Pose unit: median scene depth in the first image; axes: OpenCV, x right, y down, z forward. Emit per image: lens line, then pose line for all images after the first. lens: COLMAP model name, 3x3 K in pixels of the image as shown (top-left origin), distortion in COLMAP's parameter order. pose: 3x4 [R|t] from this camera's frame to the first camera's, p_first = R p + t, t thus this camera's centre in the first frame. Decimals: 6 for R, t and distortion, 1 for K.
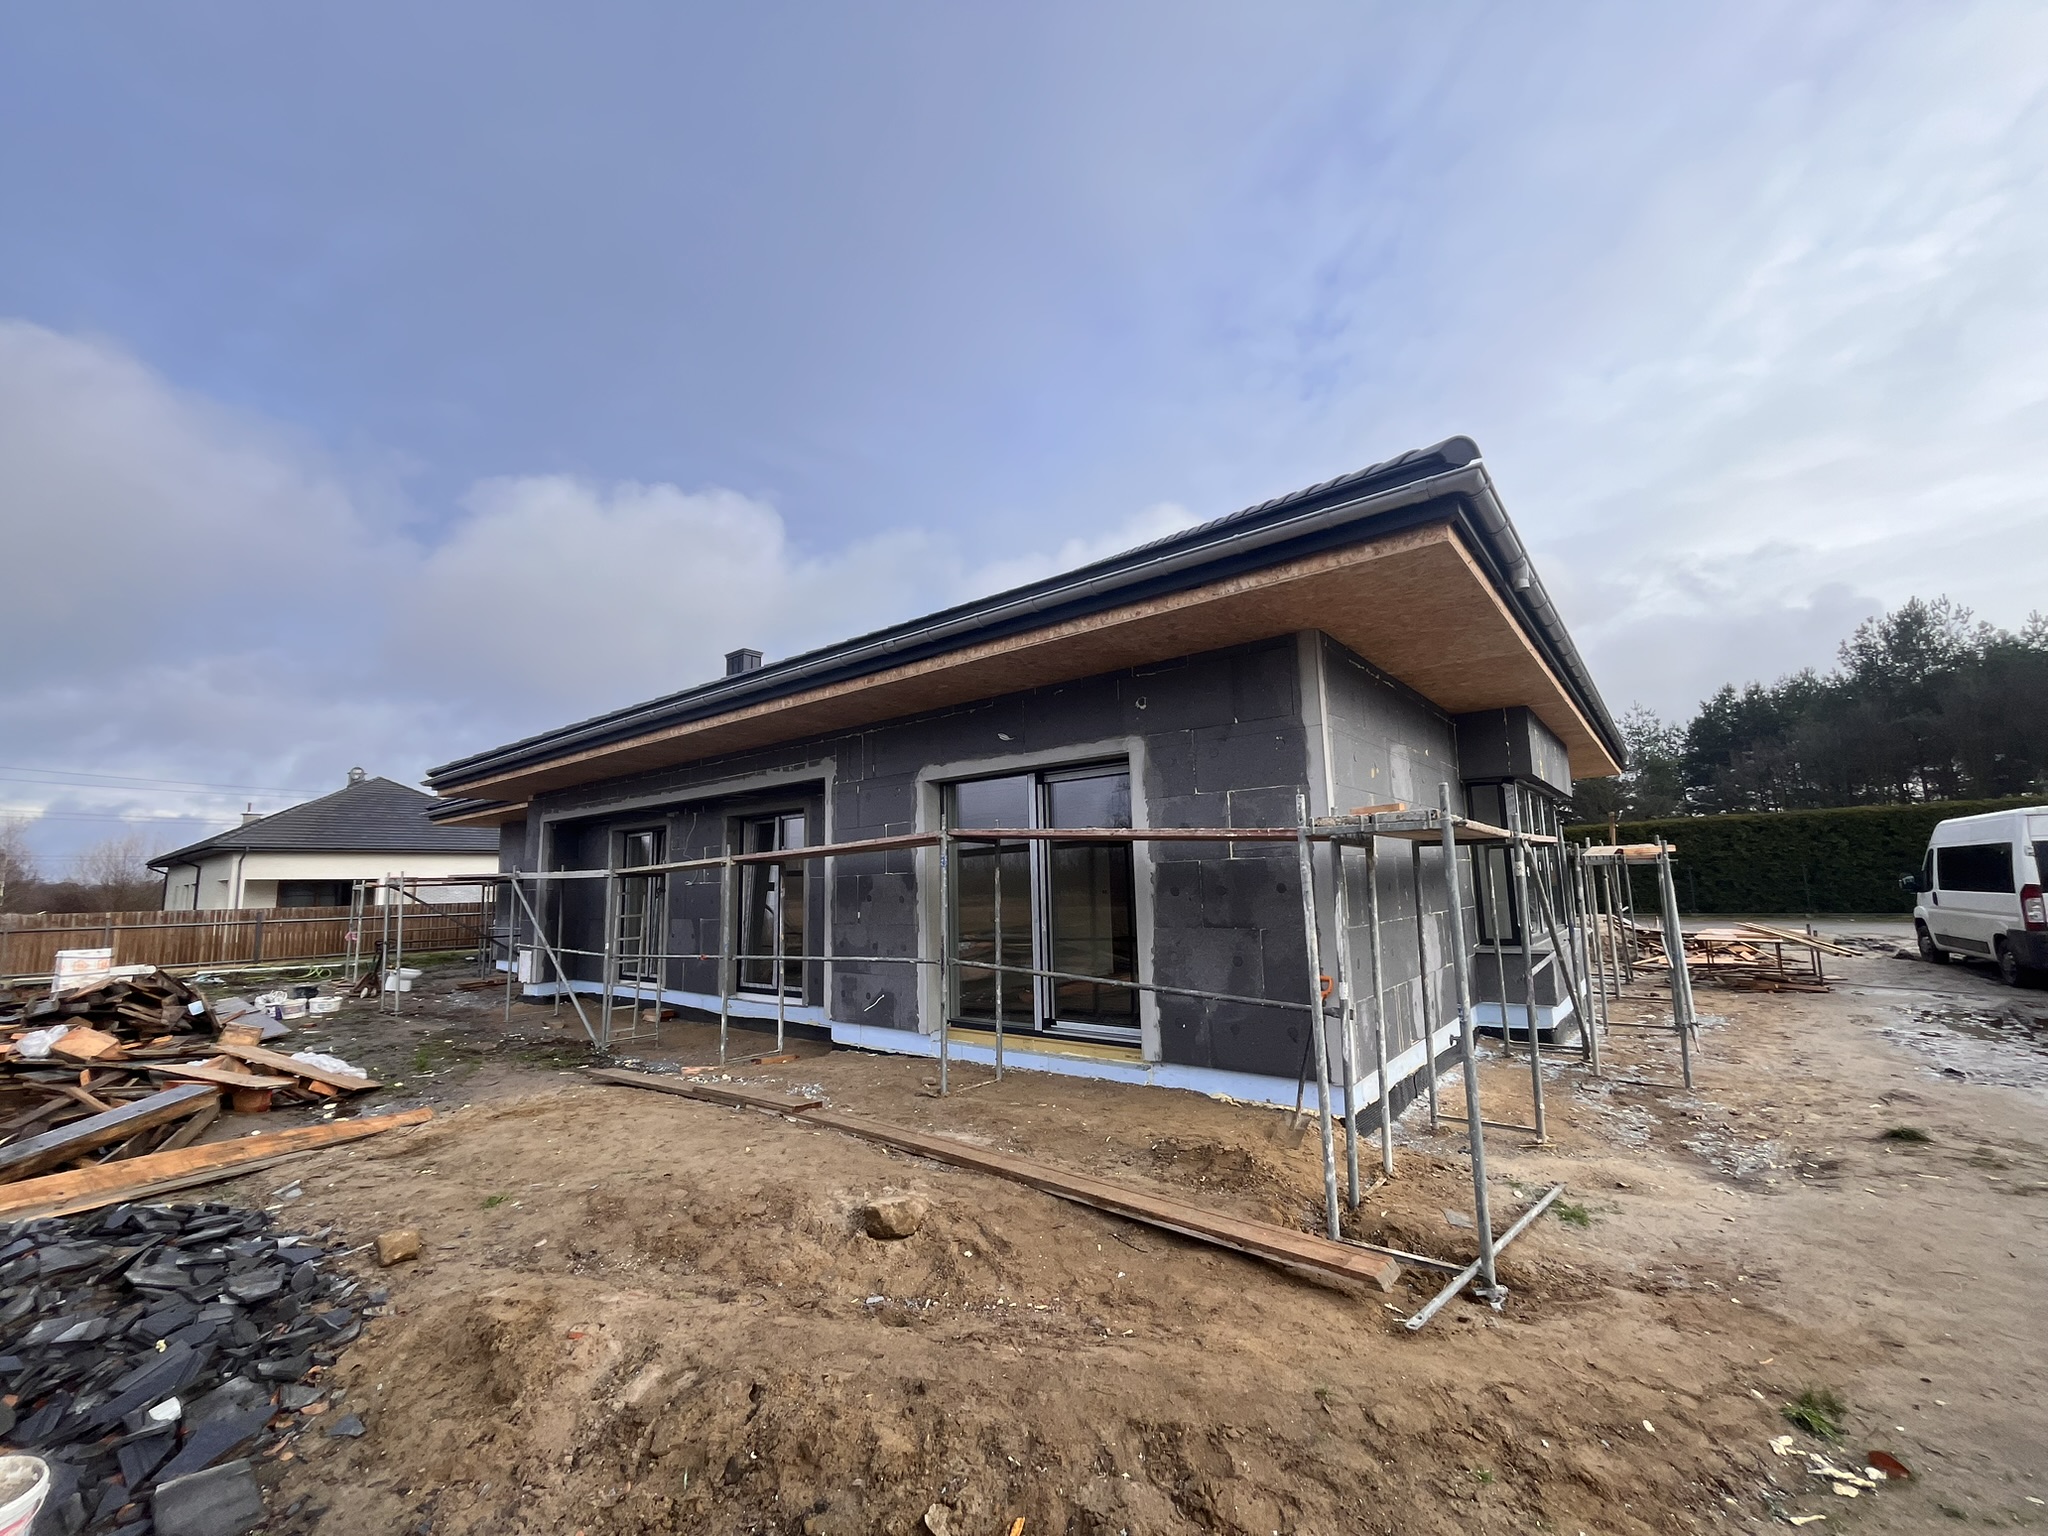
lens RADIAL K [[826.4, 0, 1024.0], [0, 826.4, 768.0], [0, 0, 1]] dist [0.000862, 0.000063]
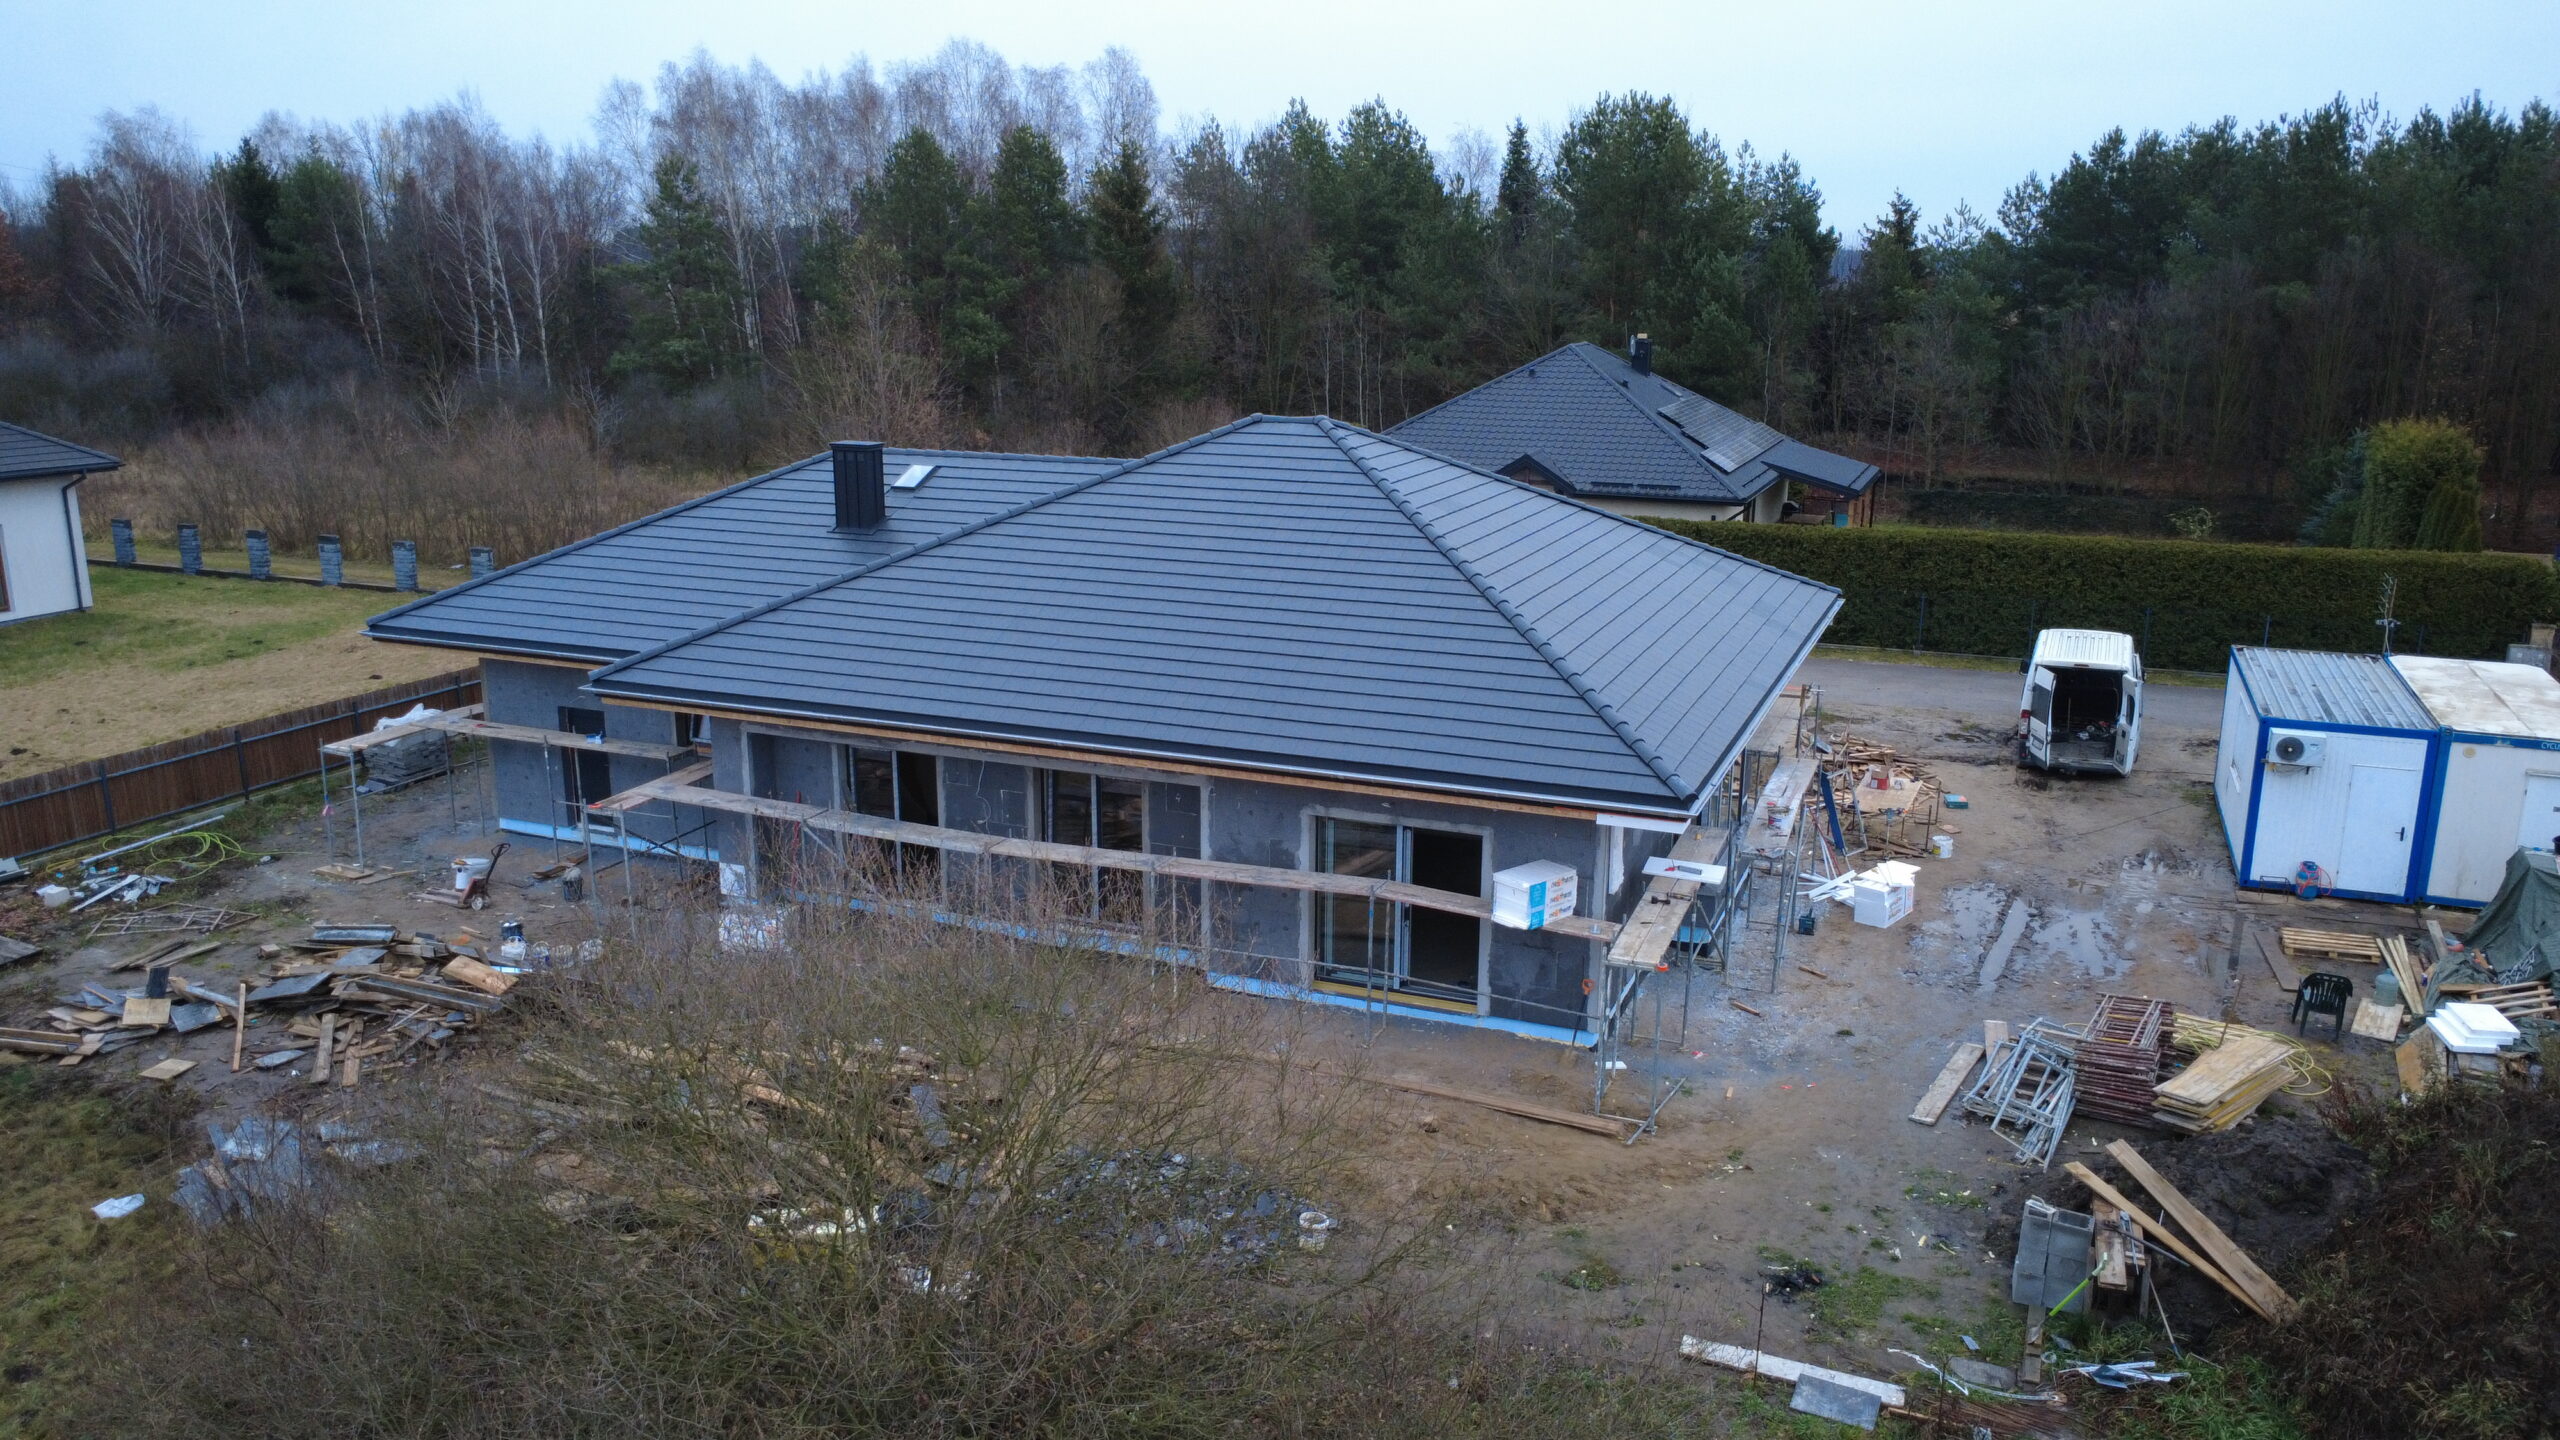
lens RADIAL K [[1844.0, 0, 1280.0], [0, 1844.0, 720.0], [0, 0, 1]] dist [-0.010343, -0.007246]
pose [[0.960782, -0.034282, 0.275177, -1.211455], [-0.068277, 0.932534, 0.354569, -1.454843], [-0.268767, -0.359452, 0.893621, -1.953260]]
